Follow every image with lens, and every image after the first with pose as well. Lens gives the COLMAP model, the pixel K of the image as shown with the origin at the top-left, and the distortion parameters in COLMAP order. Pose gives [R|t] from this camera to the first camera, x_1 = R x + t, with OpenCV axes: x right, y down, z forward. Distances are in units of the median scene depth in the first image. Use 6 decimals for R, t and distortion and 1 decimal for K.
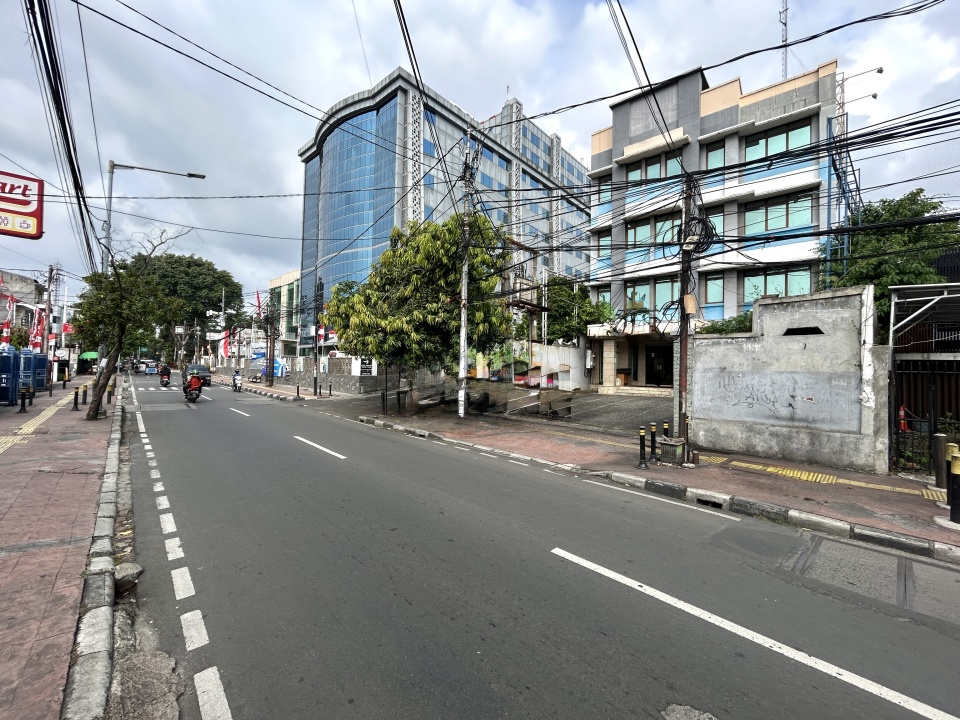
lens RADIAL K [[390.3, 0, 477.5], [0, 390.3, 358.7], [0, 0, 1]] dist [-0.000478, 0.000111]
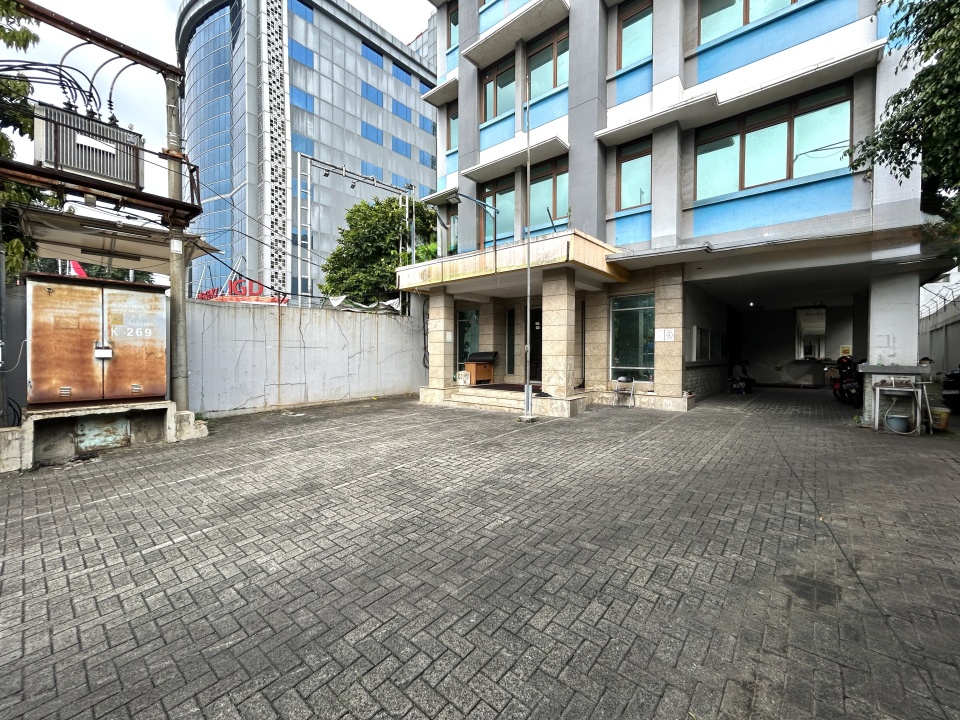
lens RADIAL K [[390.3, 0, 477.5], [0, 390.3, 358.7], [0, 0, 1]] dist [-0.000478, 0.000111]
pose [[0.999863, -0.016282, -0.002866, 0.452309], [0.016380, 0.999132, 0.038305, 0.016664], [0.002239, -0.038347, 0.999262, 0.570340]]
